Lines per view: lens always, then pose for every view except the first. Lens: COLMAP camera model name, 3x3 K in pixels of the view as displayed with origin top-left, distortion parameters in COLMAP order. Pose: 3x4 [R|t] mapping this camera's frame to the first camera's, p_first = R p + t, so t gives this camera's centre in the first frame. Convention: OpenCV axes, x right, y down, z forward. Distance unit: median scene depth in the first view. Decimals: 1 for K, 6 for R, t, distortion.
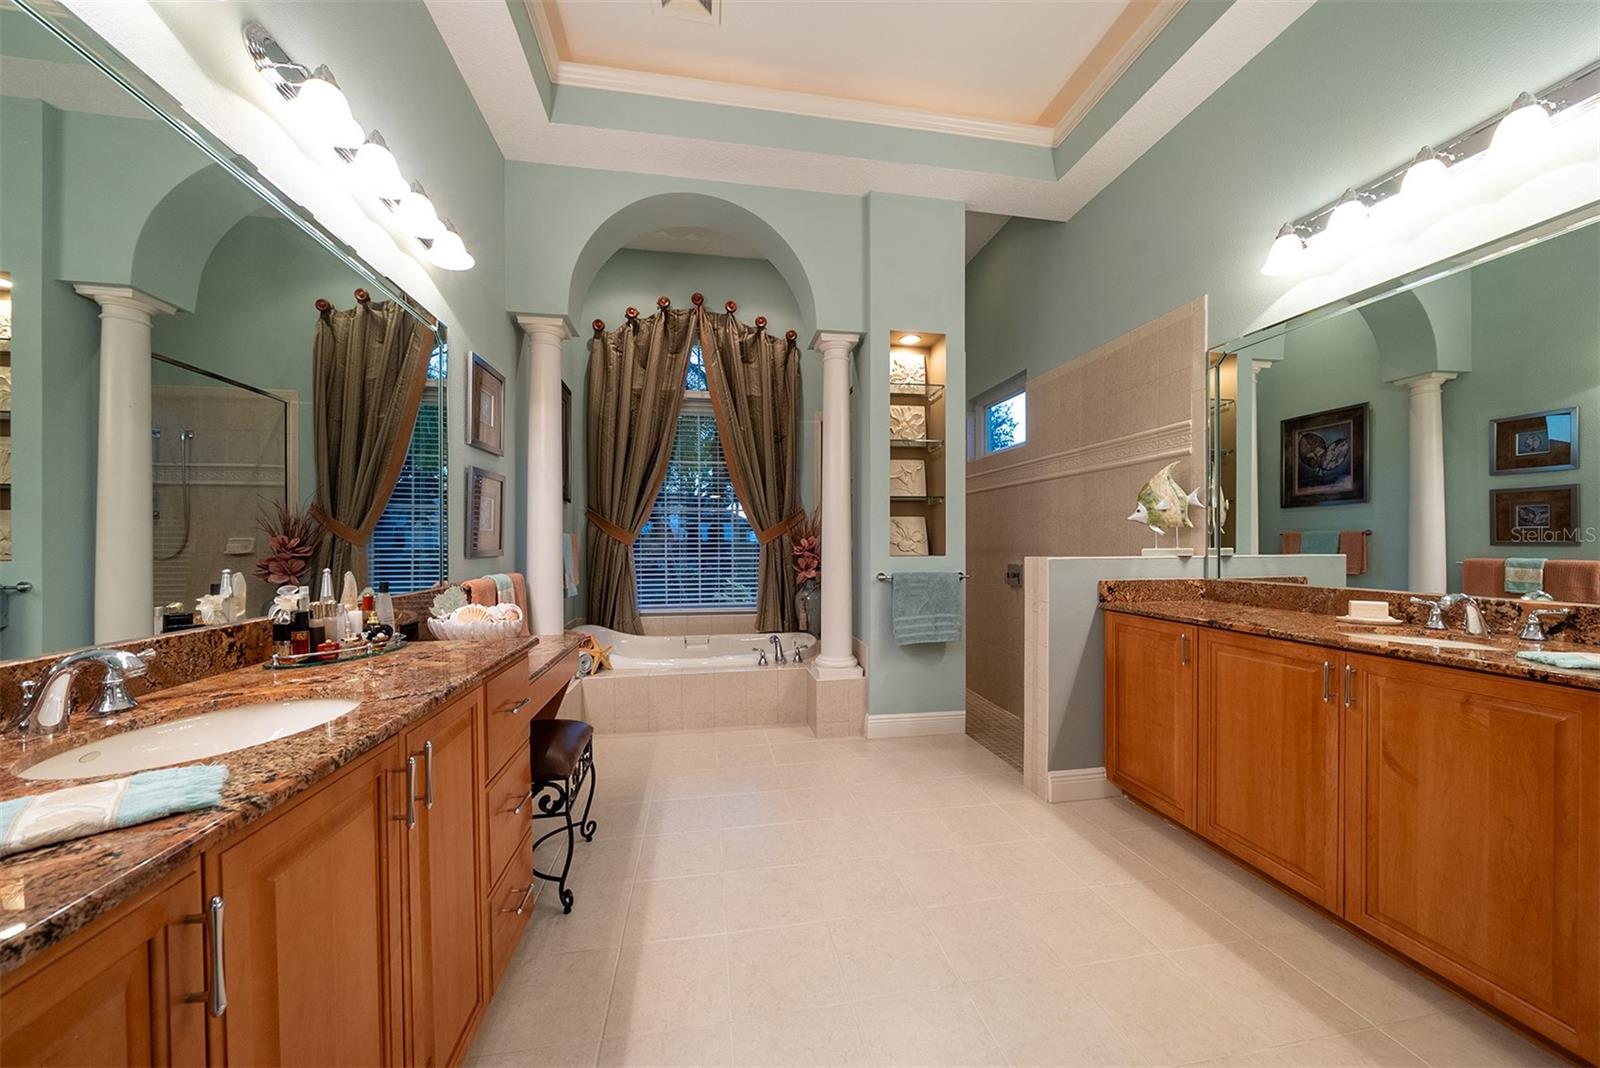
lens RADIAL K [[559.3, 0, 803.3], [0, 559.3, 545.7], [0, 0, 1]] dist [-0.003777, -0.000050]
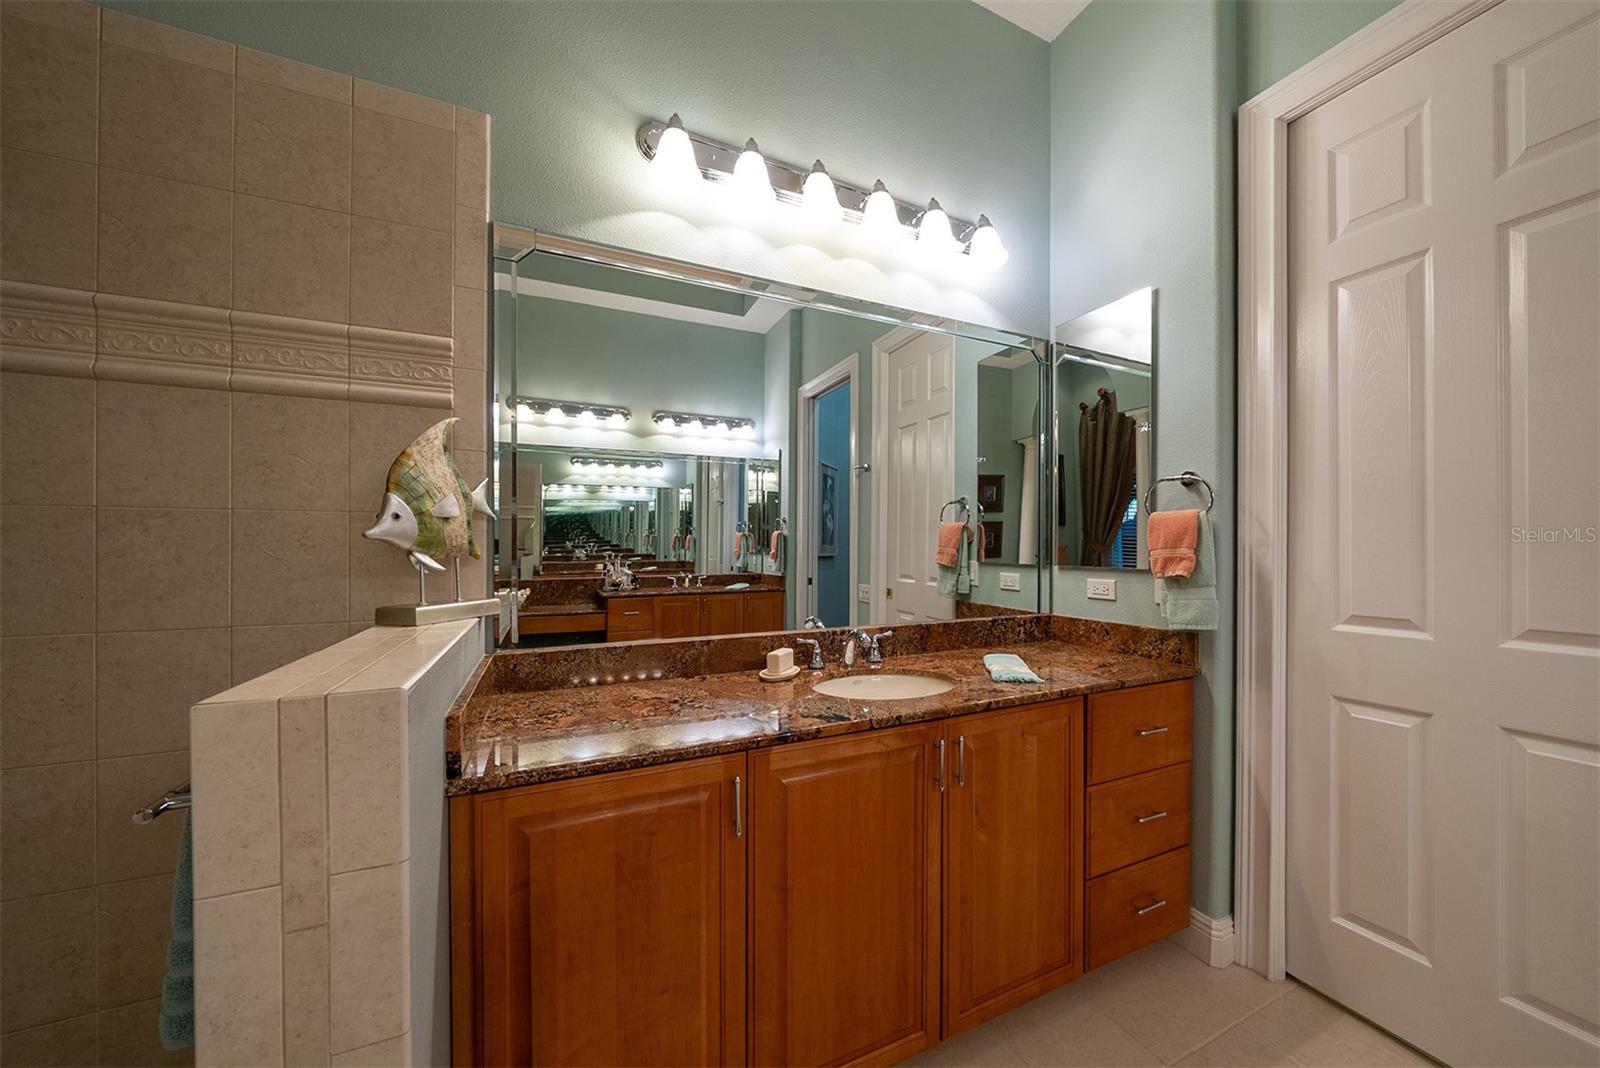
lens RADIAL K [[559.3, 0, 803.3], [0, 559.3, 545.7], [0, 0, 1]] dist [-0.003777, -0.000050]
pose [[-0.252270, 0.005011, 0.967644, 0.134887], [0.004793, 0.999981, -0.003929, -0.038181], [-0.967645, 0.003647, -0.252289, 0.833907]]
